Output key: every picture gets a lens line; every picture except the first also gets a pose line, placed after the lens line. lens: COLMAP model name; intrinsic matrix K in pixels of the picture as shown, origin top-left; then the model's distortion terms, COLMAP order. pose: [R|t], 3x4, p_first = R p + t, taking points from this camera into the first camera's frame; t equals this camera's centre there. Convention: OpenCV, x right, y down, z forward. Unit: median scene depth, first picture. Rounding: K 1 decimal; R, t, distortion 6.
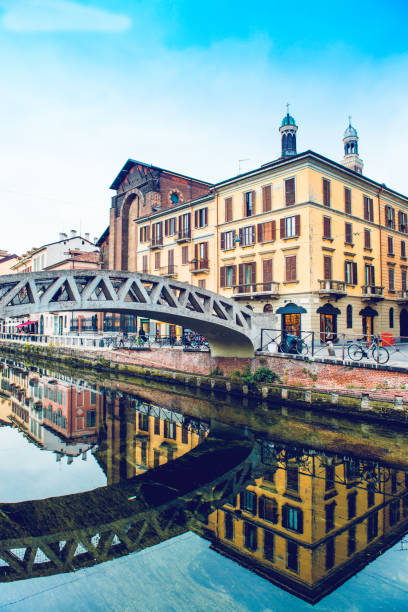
lens RADIAL K [[416.9, 0, 204.0], [0, 416.9, 306.0], [0, 0, 1]] dist [-0.046809, -0.001358]
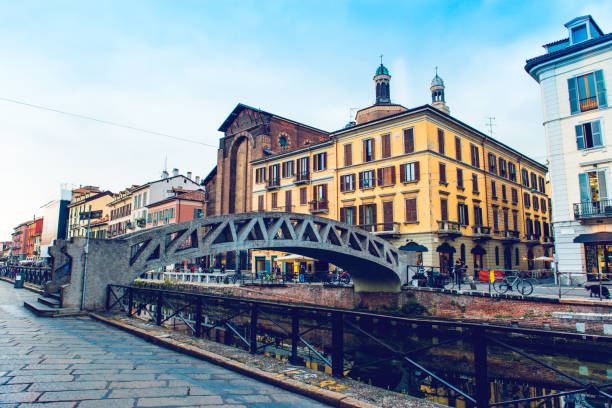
lens RADIAL K [[416.9, 0, 306.0], [0, 416.9, 204.0], [0, 0, 1]] dist [-0.046809, -0.001358]
pose [[0.998429, 0.009933, 0.055146, -0.111631], [-0.004617, 0.995399, -0.095703, -0.000800], [-0.055843, 0.095299, 0.993881, -0.058116]]
